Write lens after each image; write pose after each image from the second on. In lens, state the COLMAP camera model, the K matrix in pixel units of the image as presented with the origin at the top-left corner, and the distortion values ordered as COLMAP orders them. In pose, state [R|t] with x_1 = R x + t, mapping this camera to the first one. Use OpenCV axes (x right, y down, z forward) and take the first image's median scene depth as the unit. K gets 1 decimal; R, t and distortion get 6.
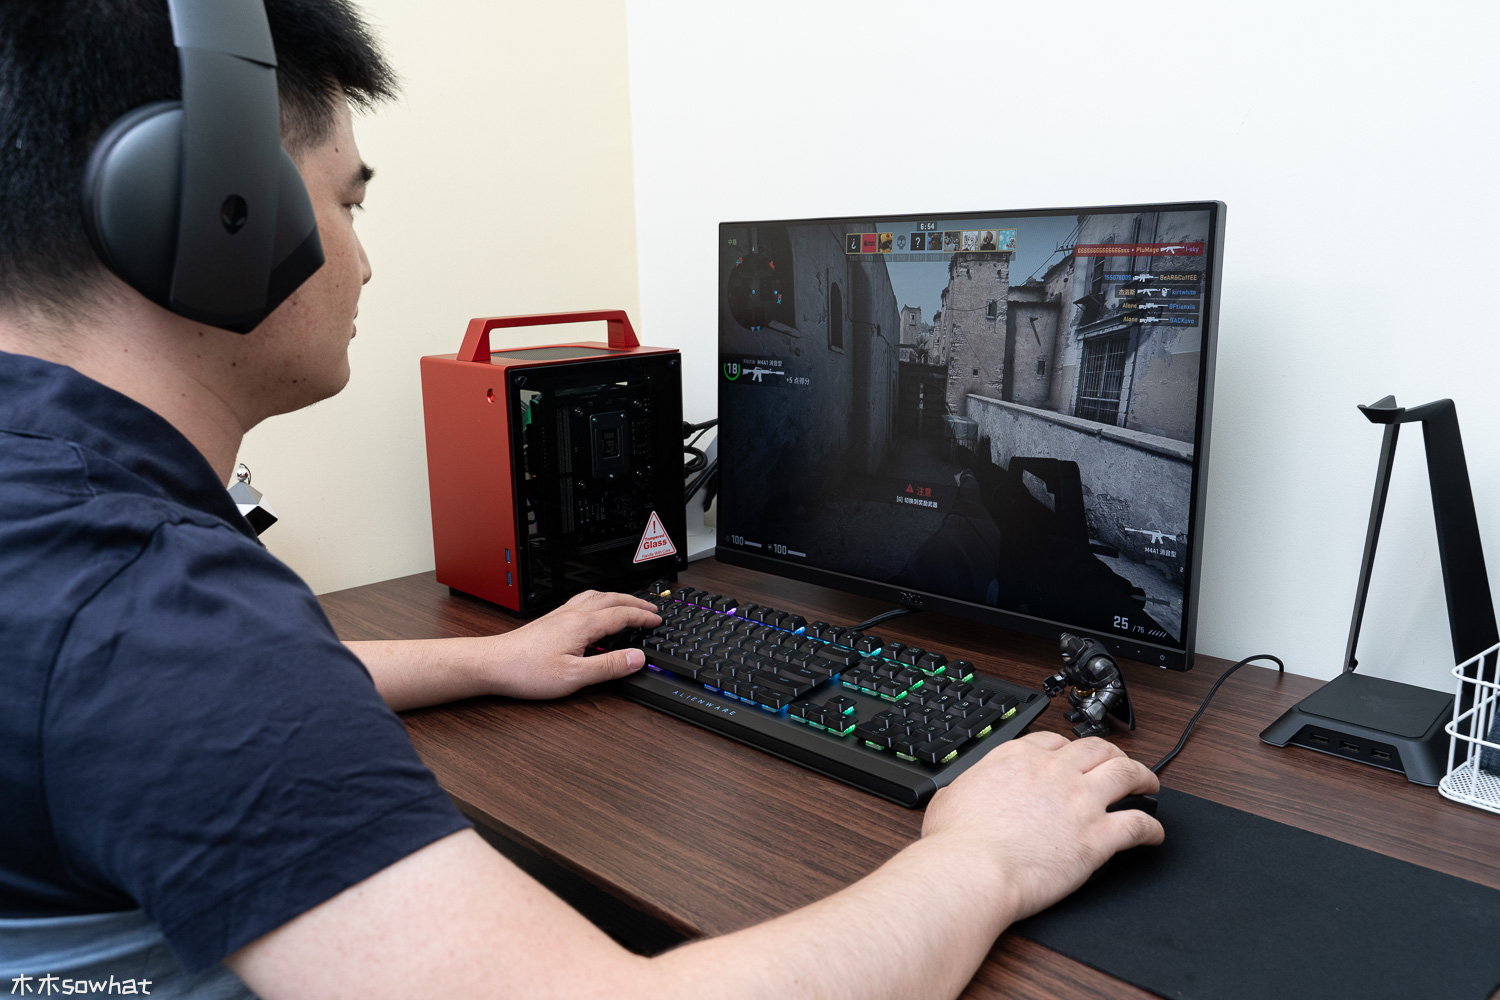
lens RADIAL K [[1298.4, 0, 750.0], [0, 1298.4, 500.0], [0, 0, 1]] dist [-0.003061, 0.000627]
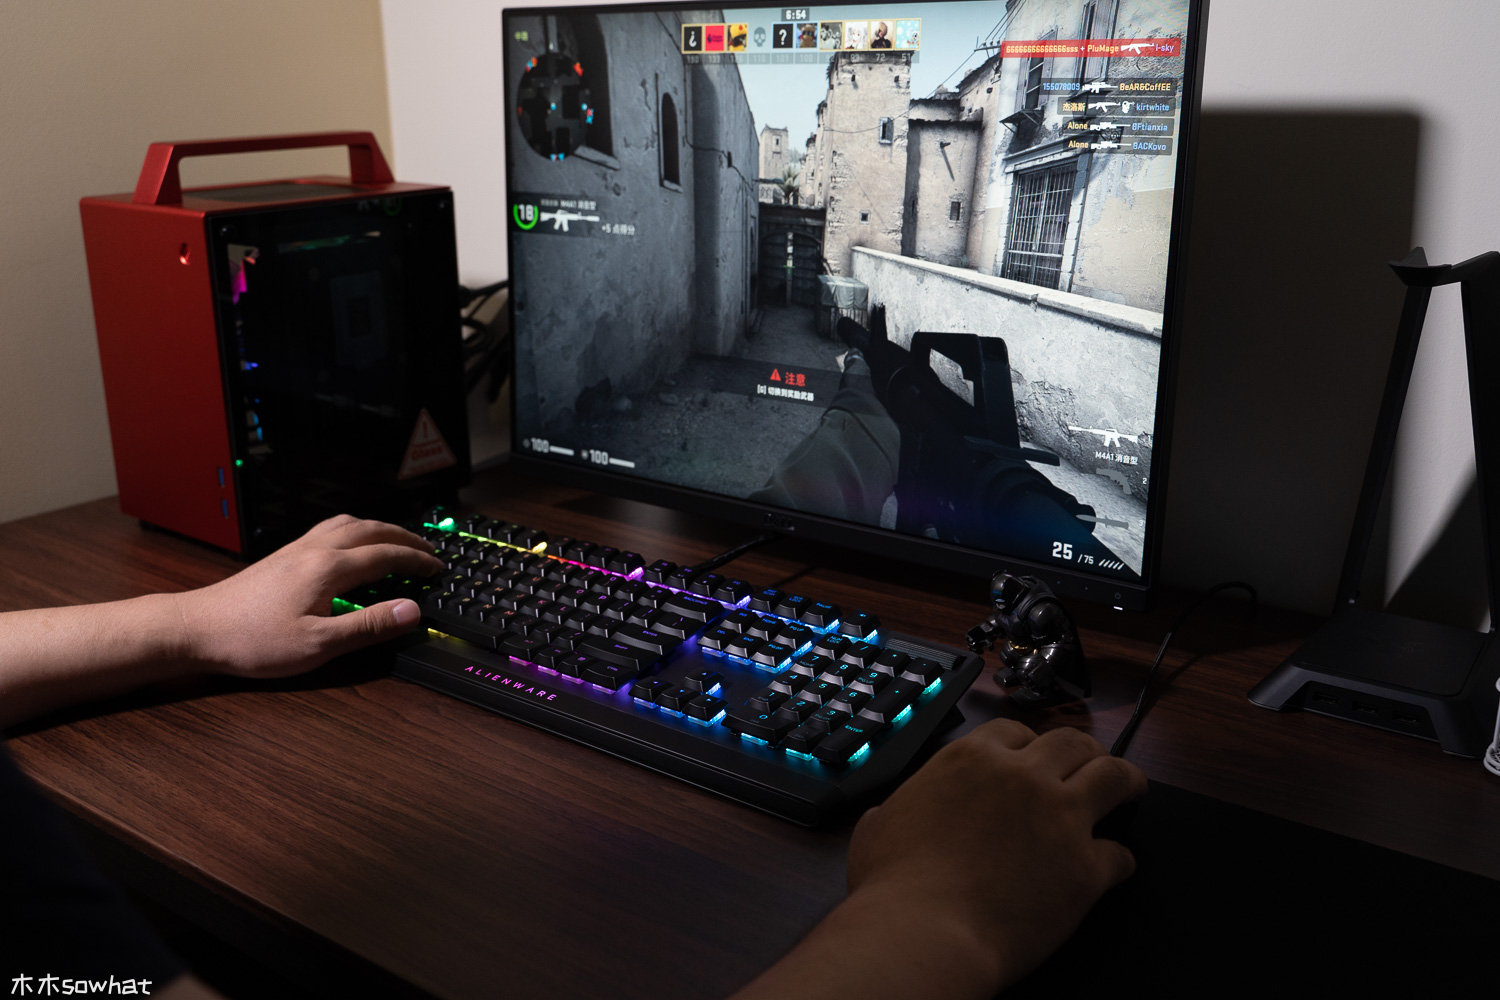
lens RADIAL K [[1537.6, 0, 750.0], [0, 1537.6, 500.0], [0, 0, 1]] dist [-0.009486, 0.005779]
pose [[0.989446, -0.030968, 0.141558, -0.019985], [0.018474, 0.995884, 0.088735, -0.017304], [-0.143723, -0.085183, 0.985945, 0.136304]]
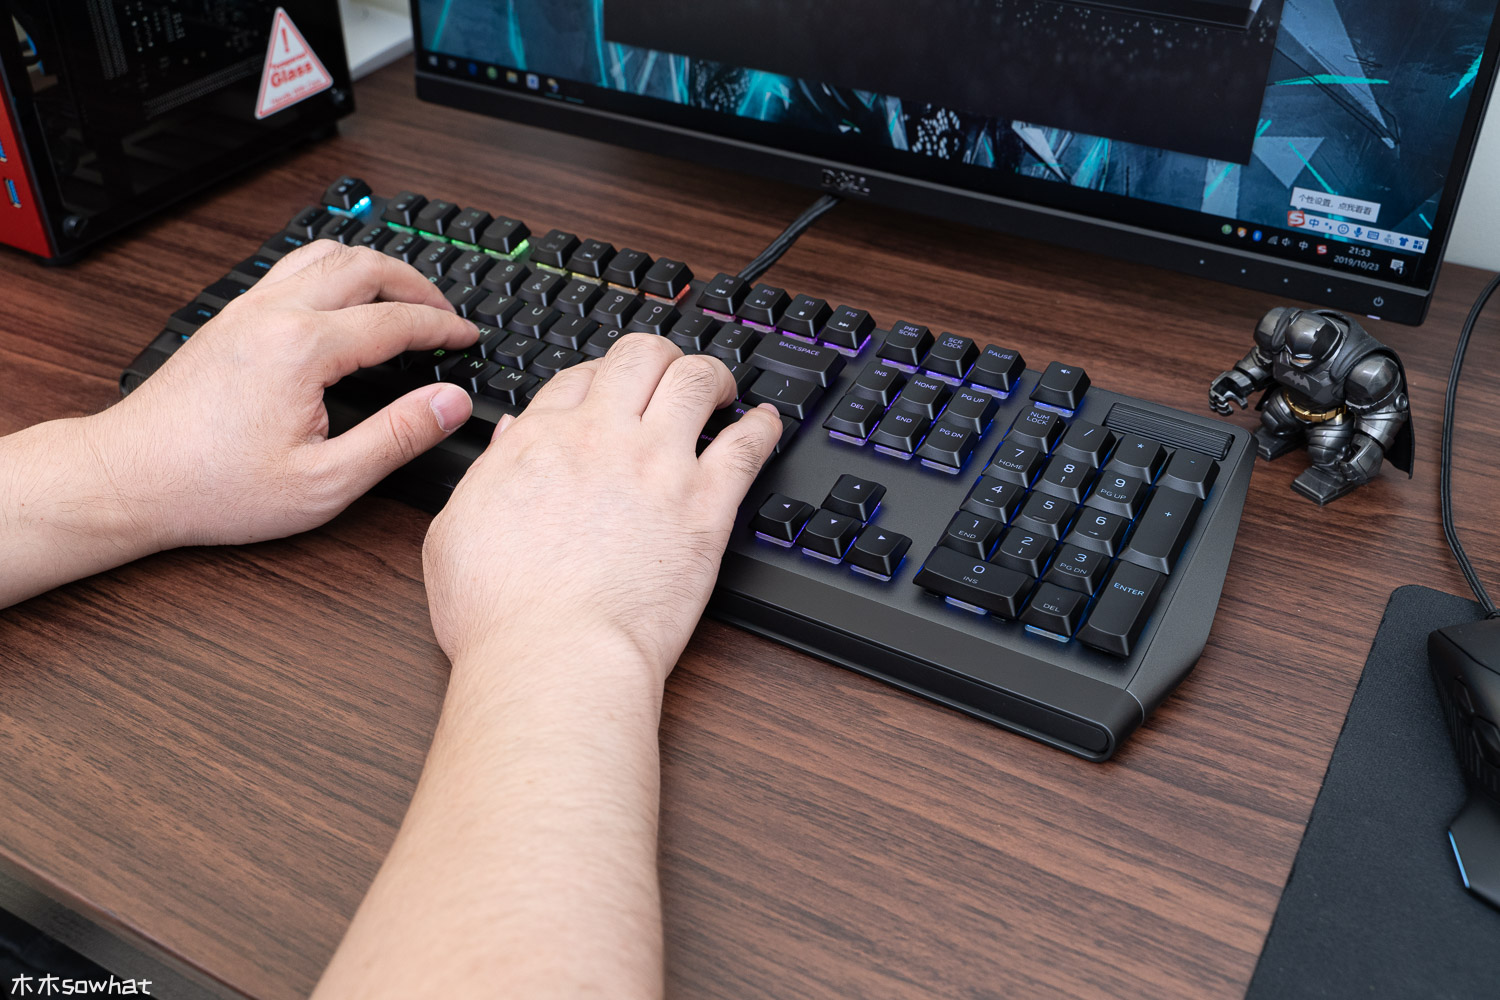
lens RADIAL K [[1496.6, 0, 750.0], [0, 1496.6, 500.0], [0, 0, 1]] dist [0.001162, -0.007500]
pose [[0.954452, -0.154974, 0.254959, -0.098393], [0.036429, 0.908660, 0.415945, -0.067931], [-0.296132, -0.387712, 0.872918, 0.459513]]
